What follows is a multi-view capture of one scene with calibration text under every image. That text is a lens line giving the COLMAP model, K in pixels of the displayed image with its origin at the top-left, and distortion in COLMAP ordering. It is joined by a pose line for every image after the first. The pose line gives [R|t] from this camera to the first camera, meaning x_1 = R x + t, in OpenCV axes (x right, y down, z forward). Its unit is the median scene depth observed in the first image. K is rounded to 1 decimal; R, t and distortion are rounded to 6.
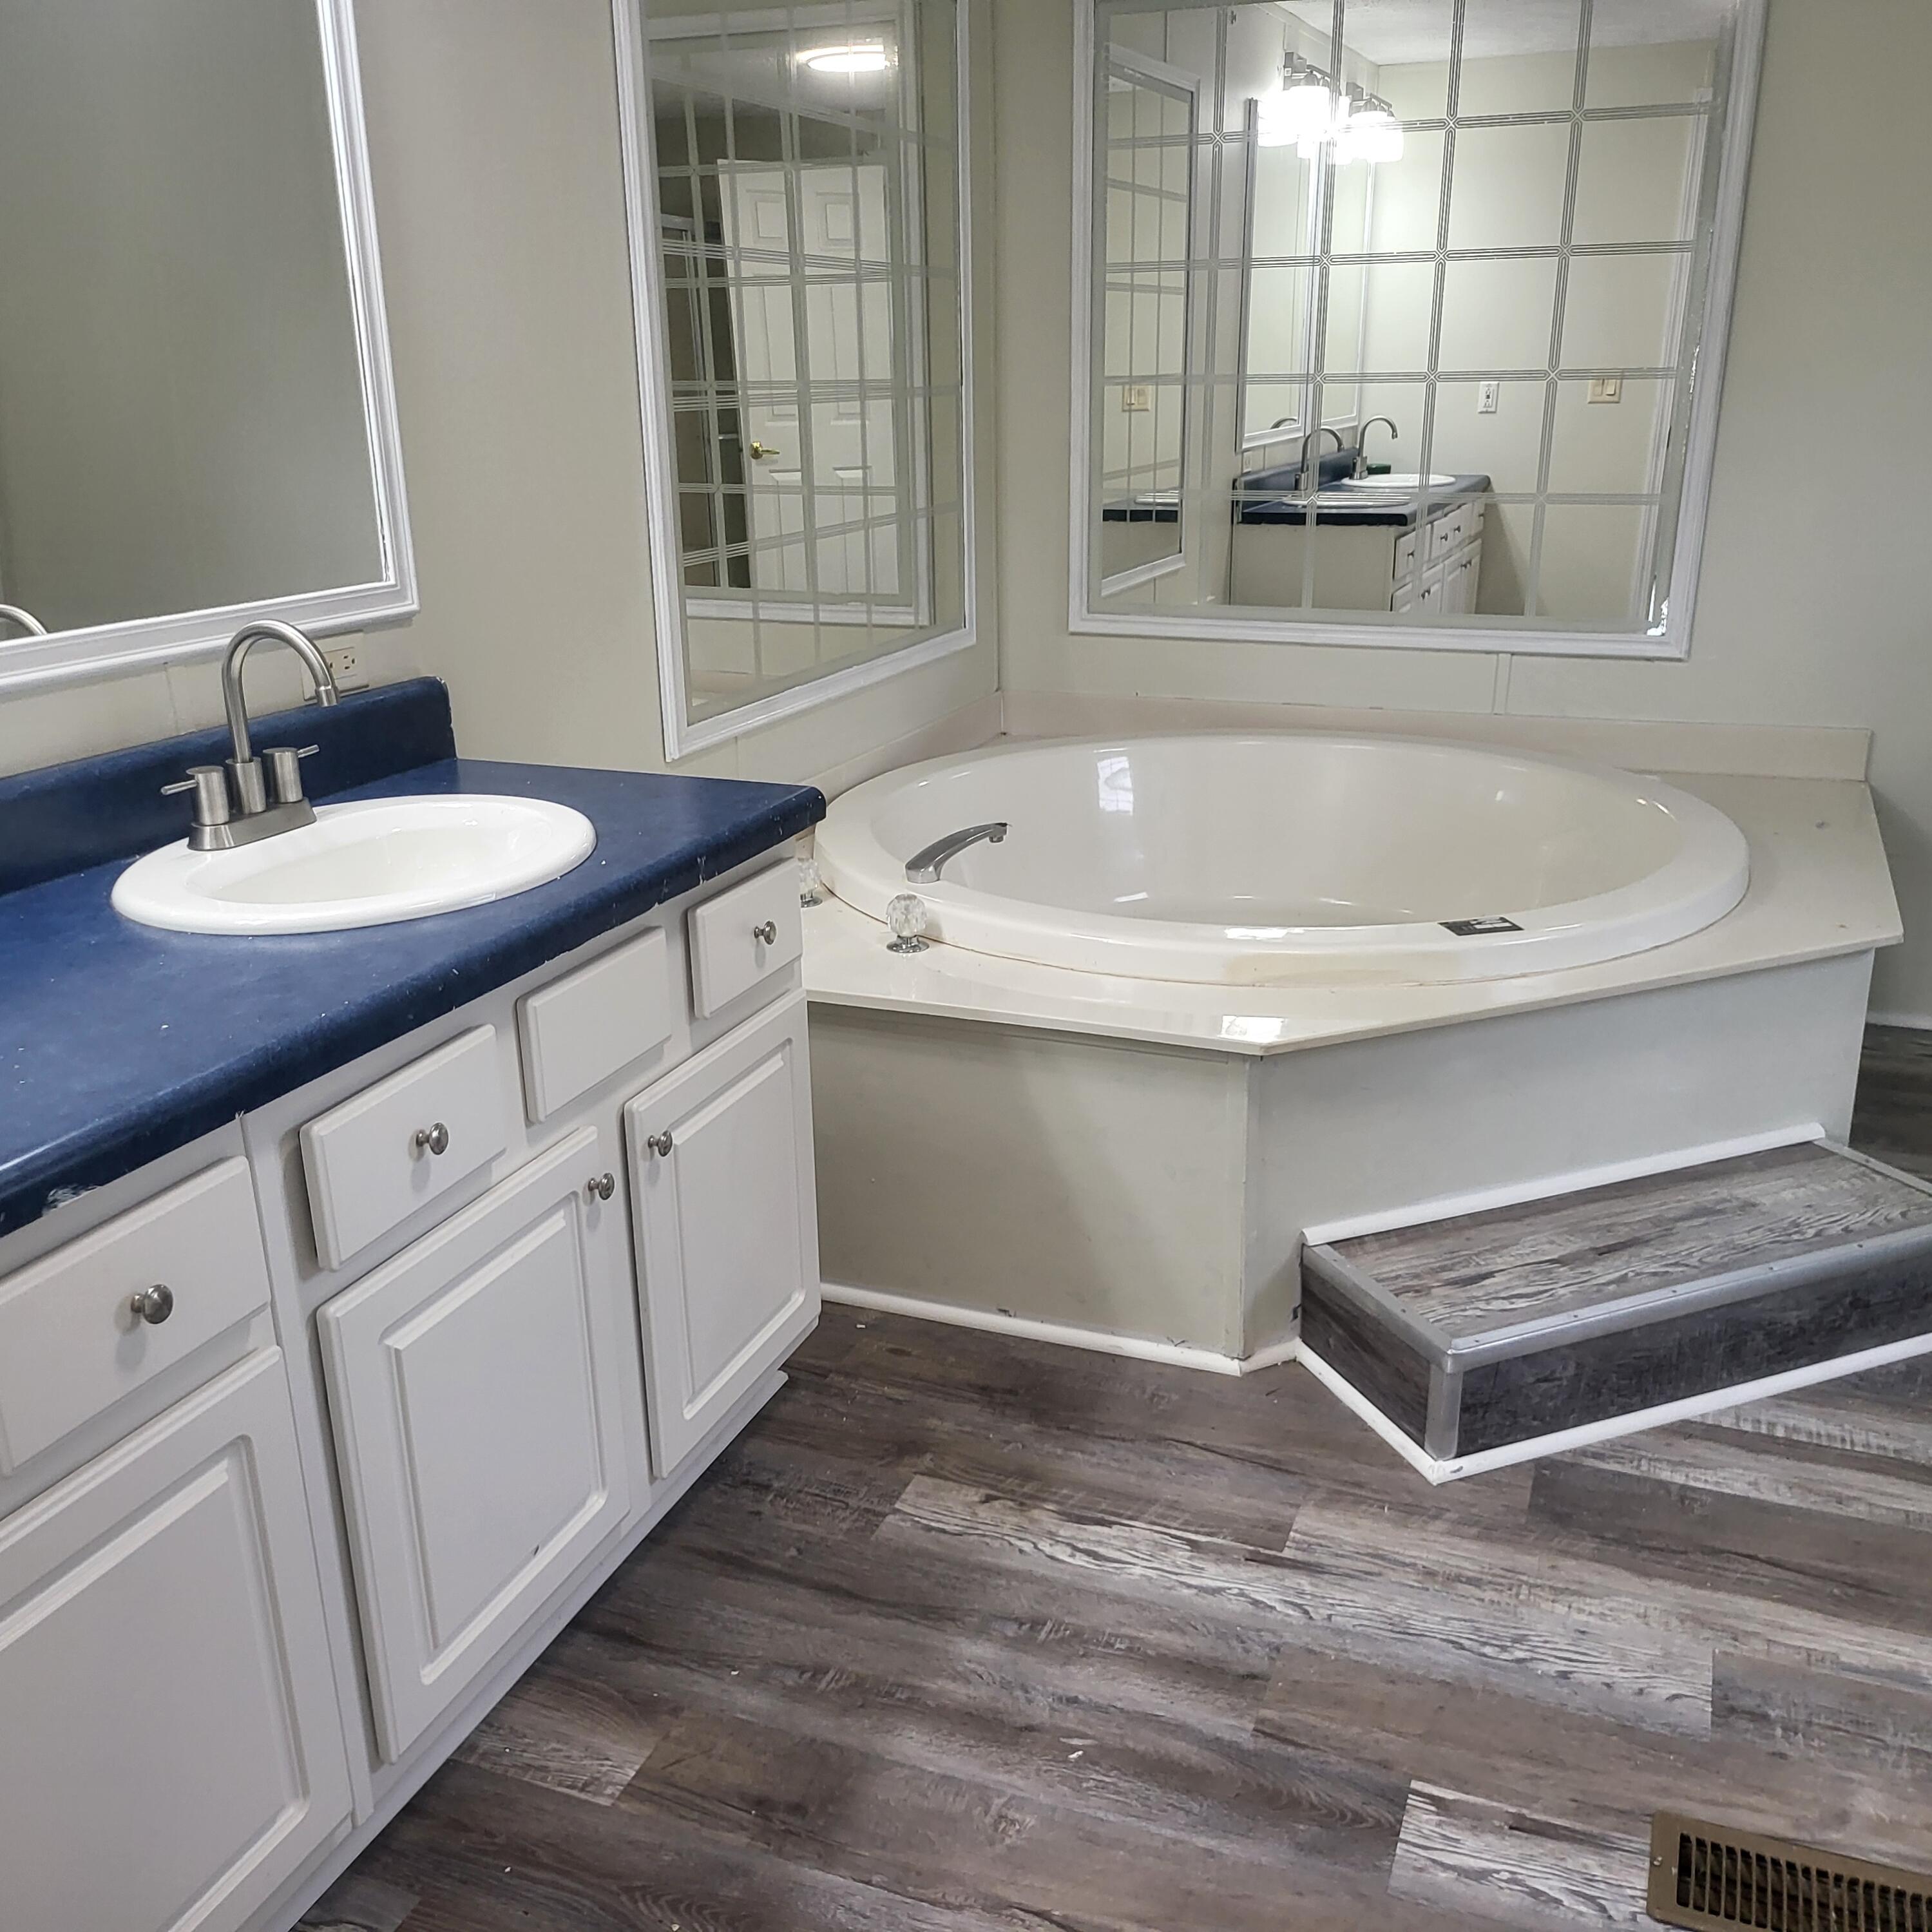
lens RADIAL K [[1805.2, 0, 967.9], [0, 1805.2, 993.5], [0, 0, 1]] dist [0.033033, 0.000000]
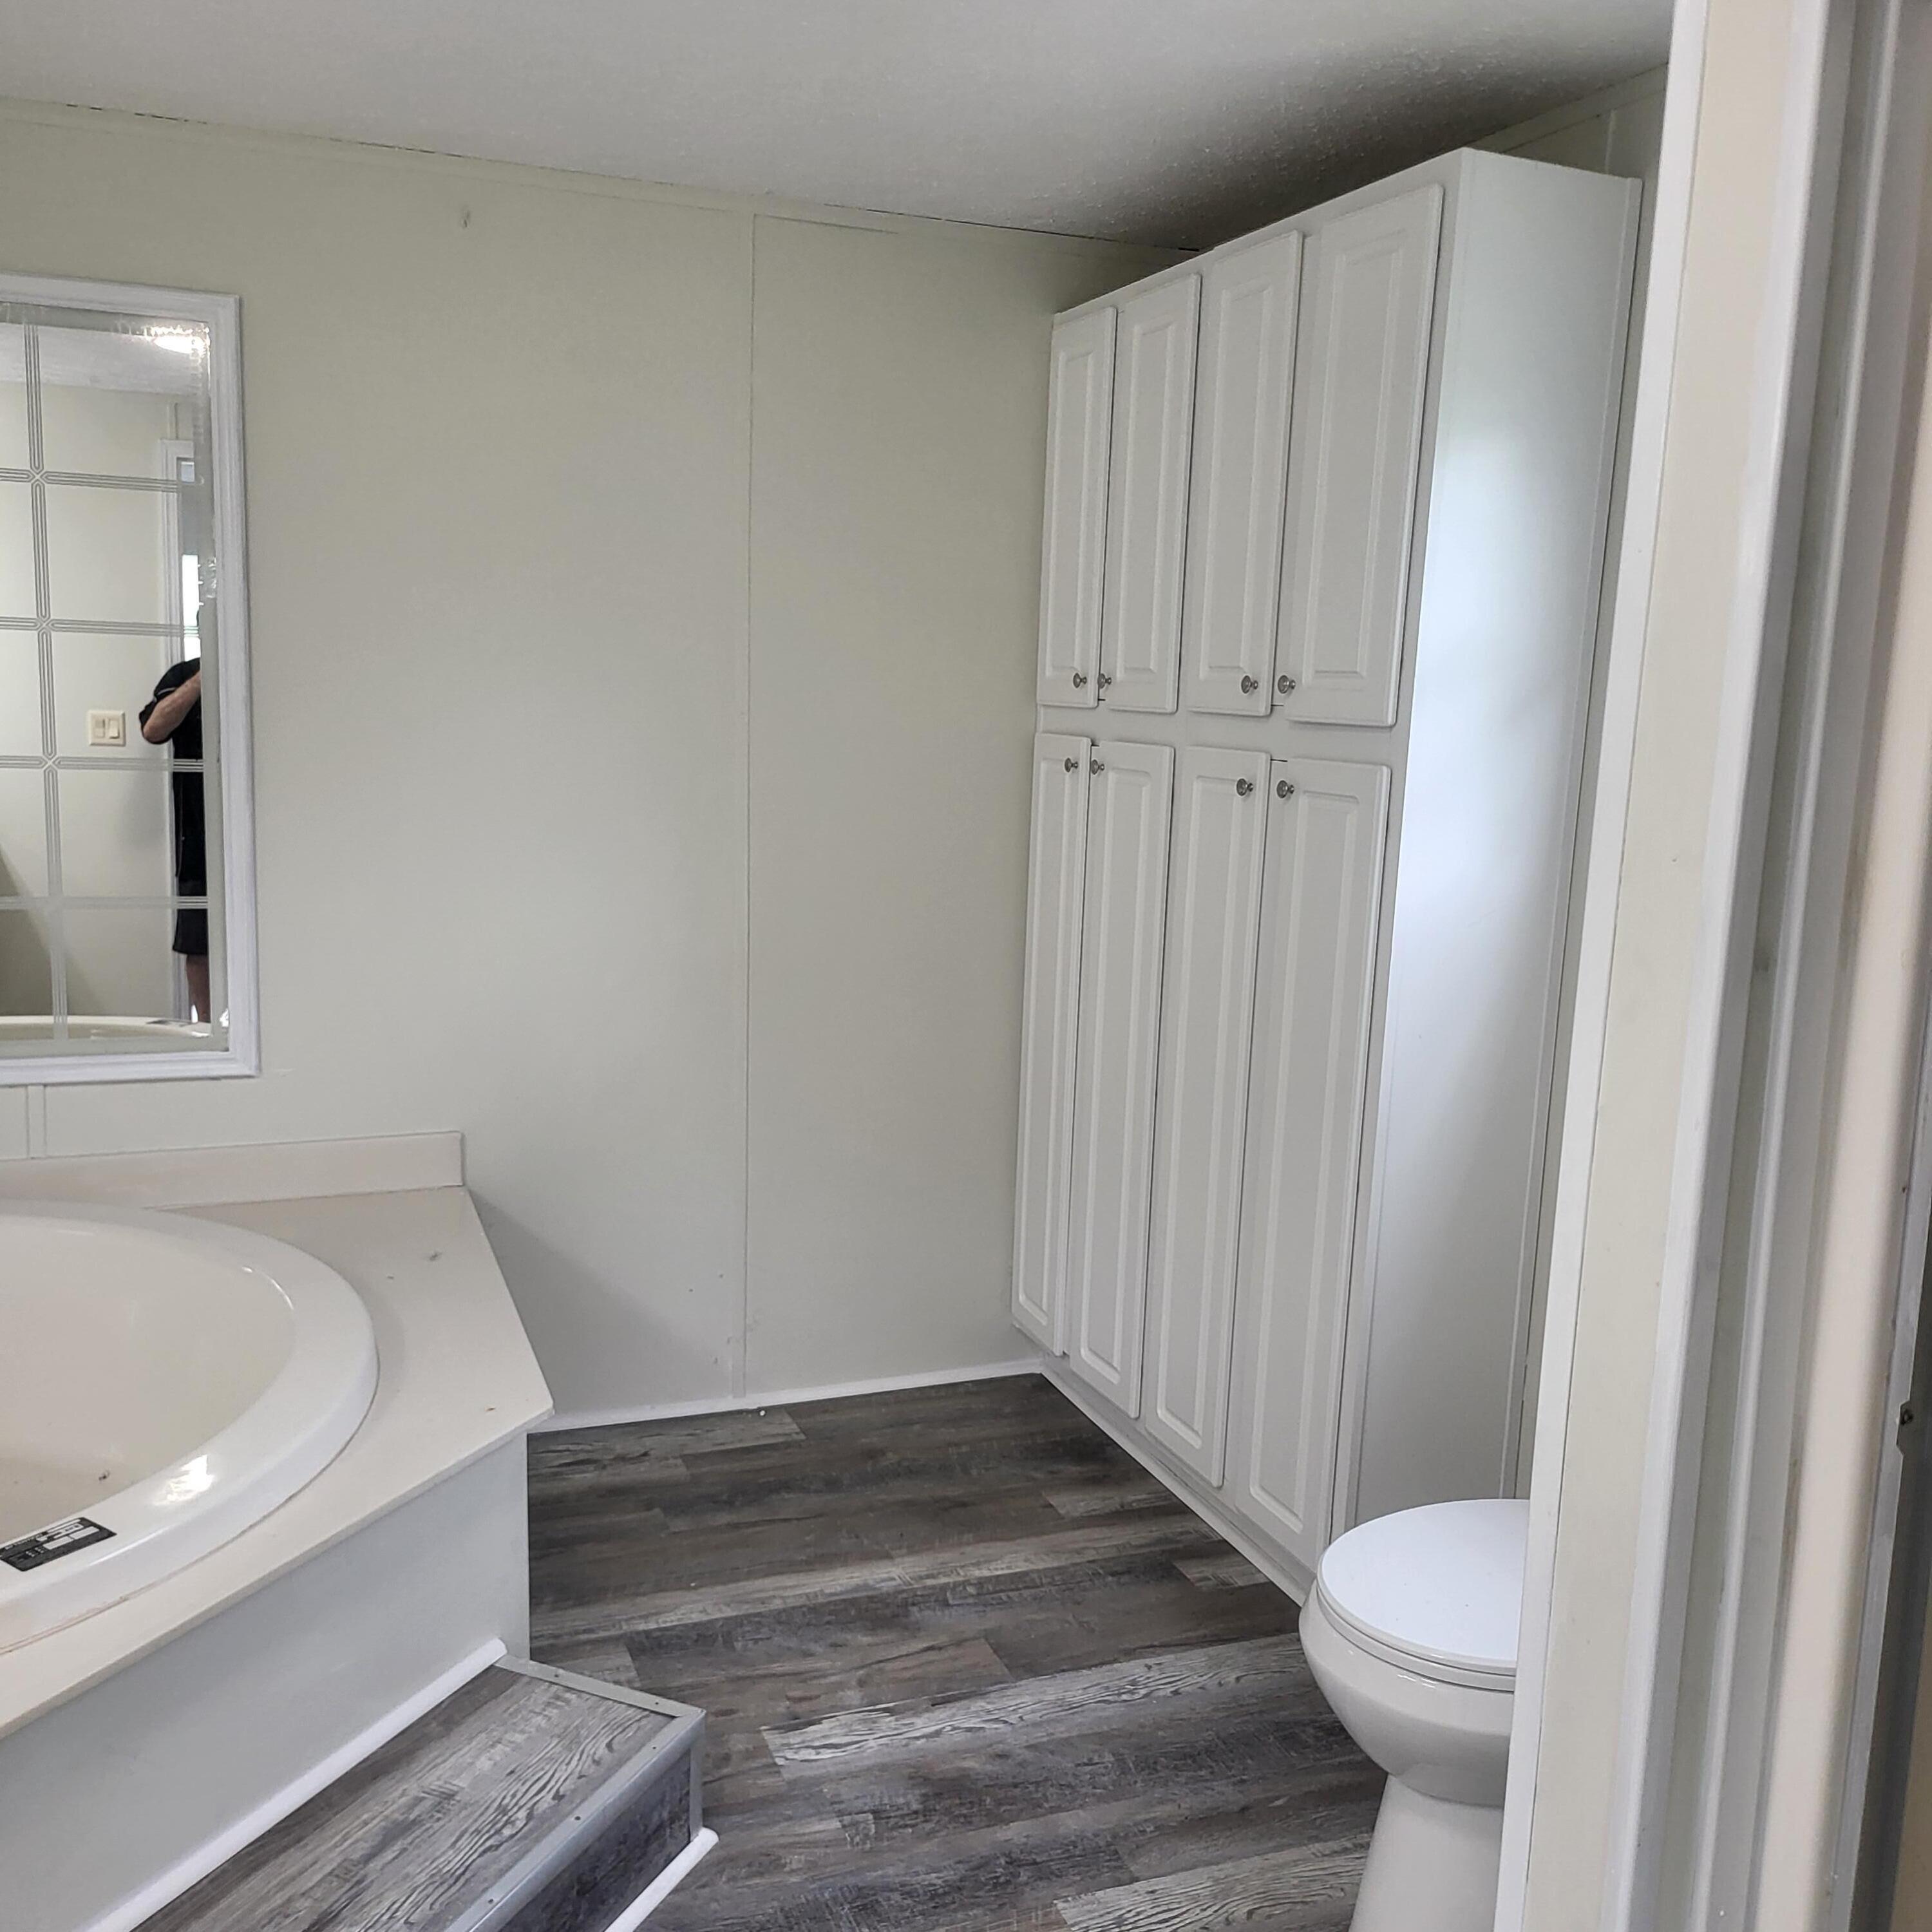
lens RADIAL K [[1805.2, 0, 946.9], [0, 1805.2, 971.4], [0, 0, 1]] dist [0.033033, 0.000000]
pose [[0.728862, -0.067106, 0.681364, 0.063629], [0.179406, 0.979131, -0.095481, -0.135923], [-0.660737, 0.191834, 0.725691, 0.194367]]
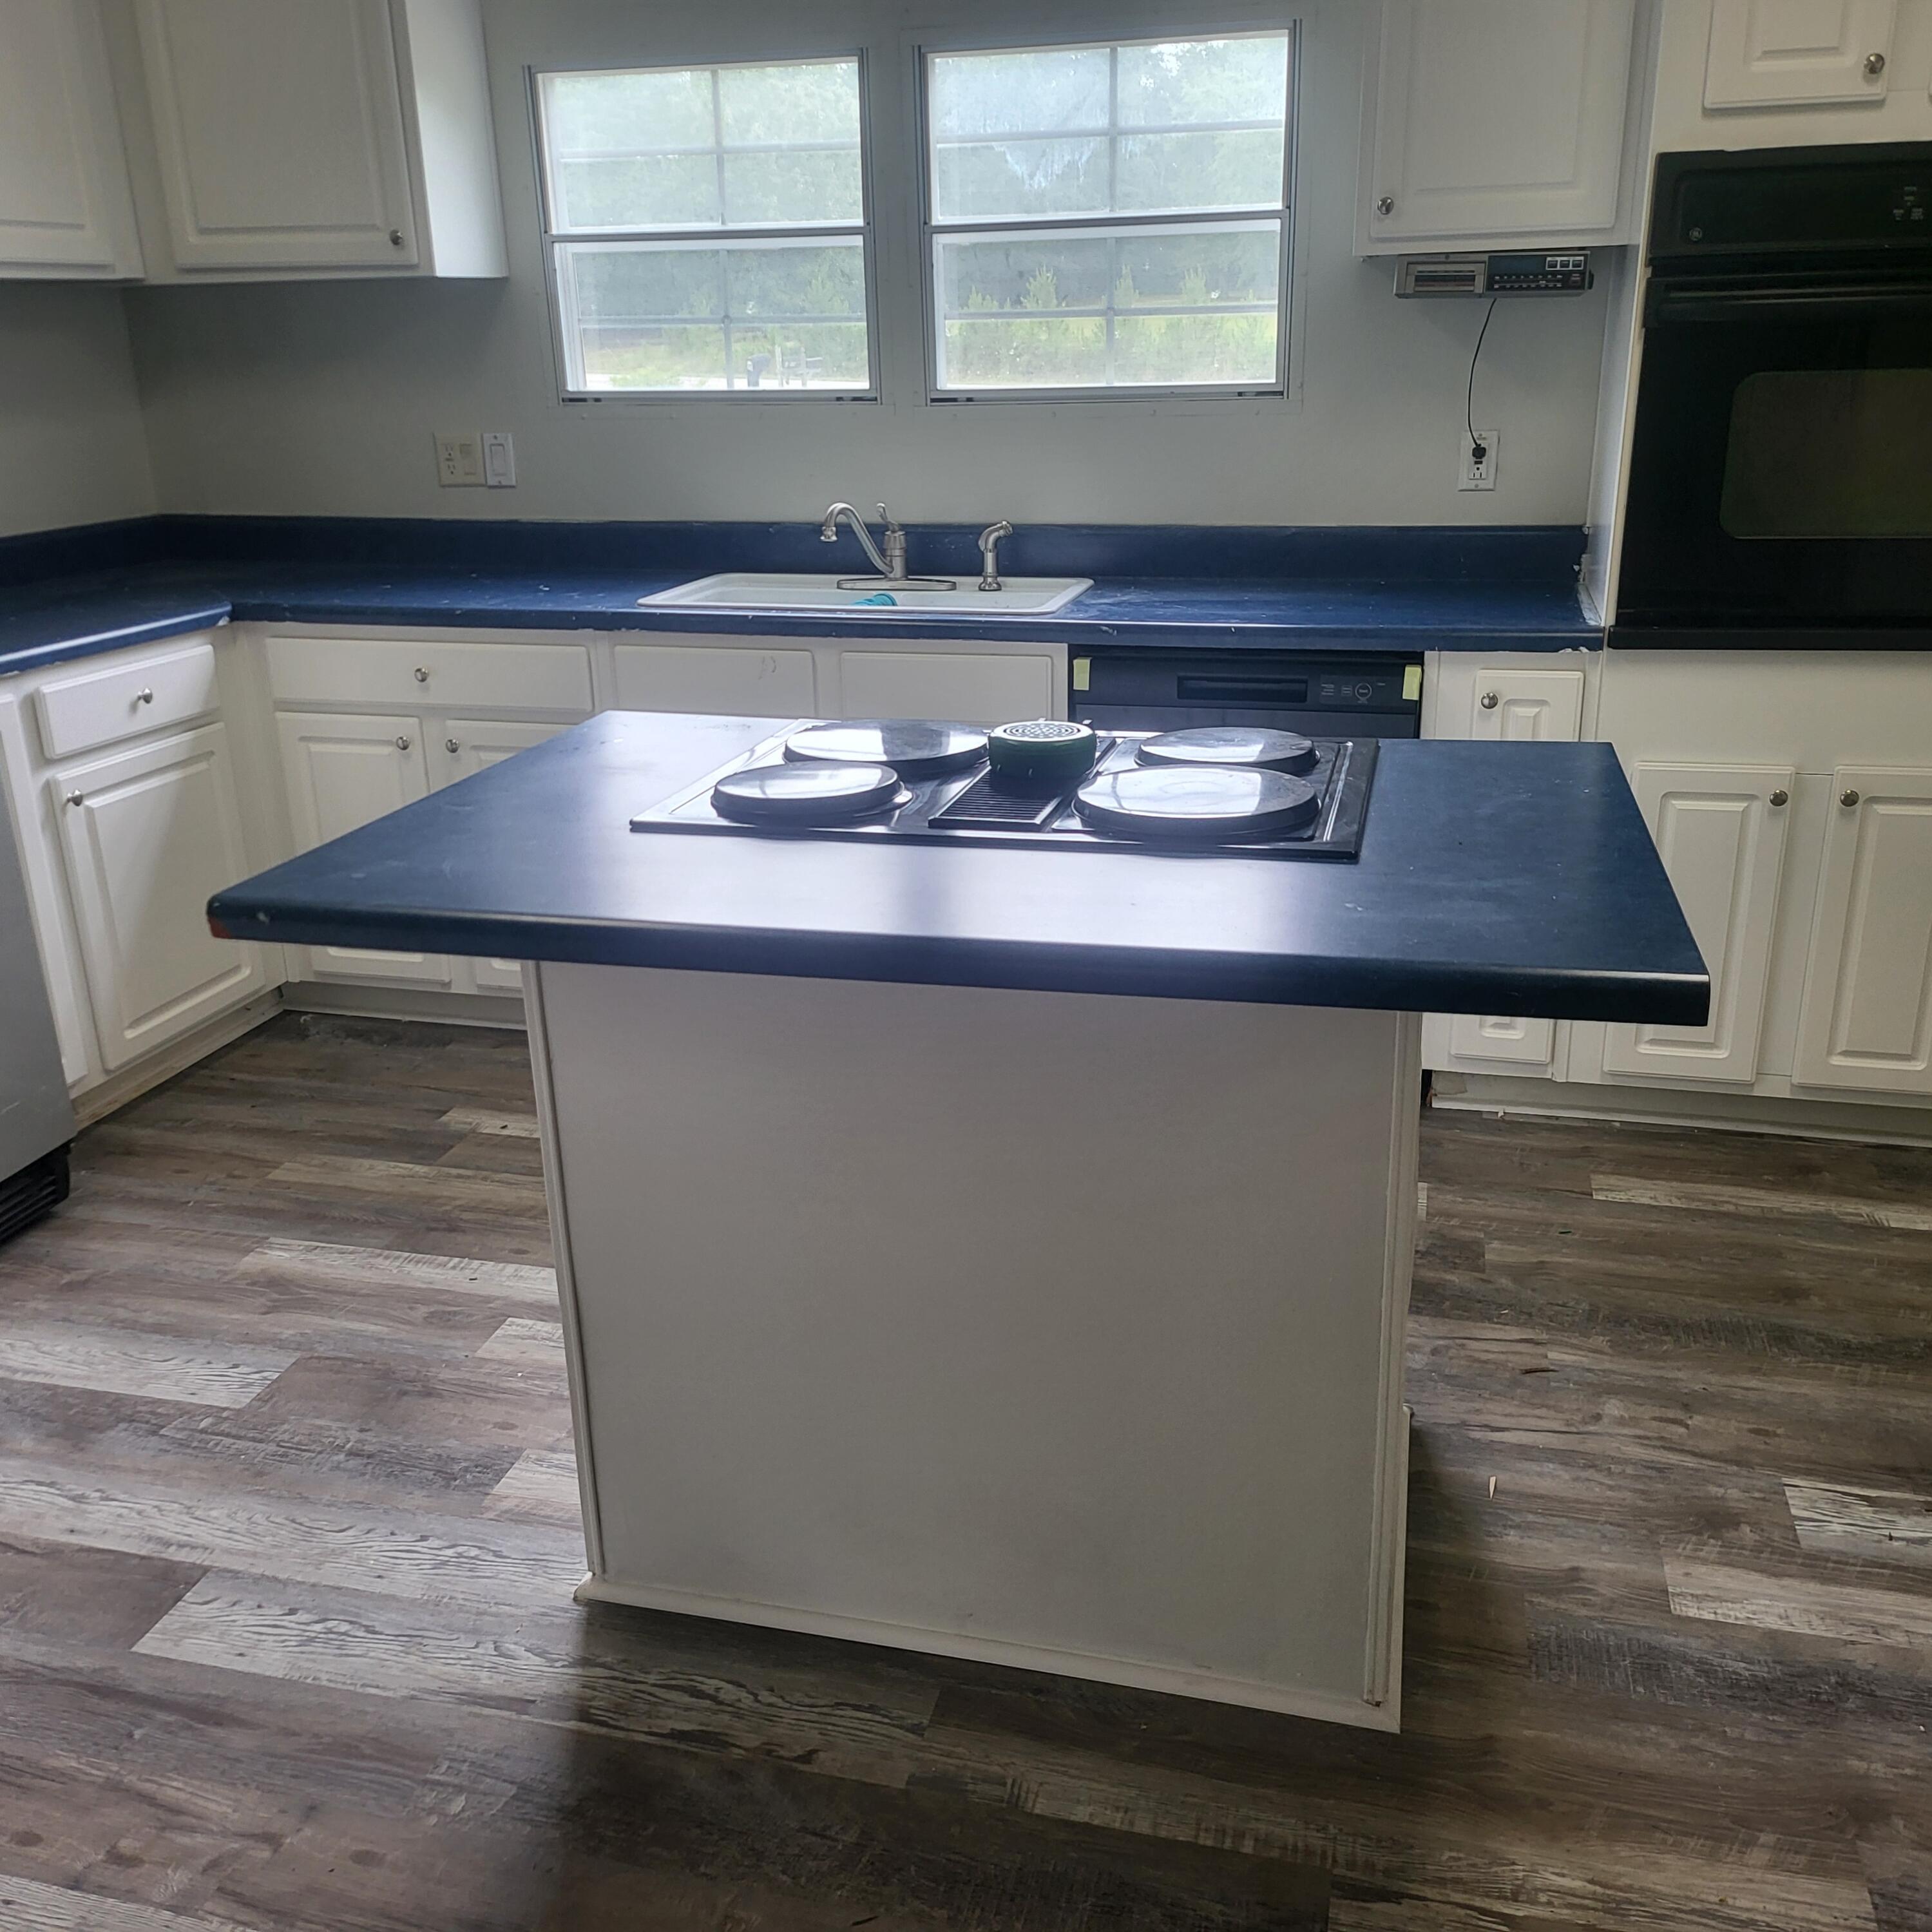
lens RADIAL K [[1805.2, 0, 966.1], [0, 1805.2, 956.8], [0, 0, 1]] dist [0.033033, 0.000000]
pose [[-0.992184, 0.073121, -0.101116, -0.003425], [-0.005314, 0.784835, 0.619681, -0.524443], [0.124671, 0.615375, -0.778313, 1.357134]]
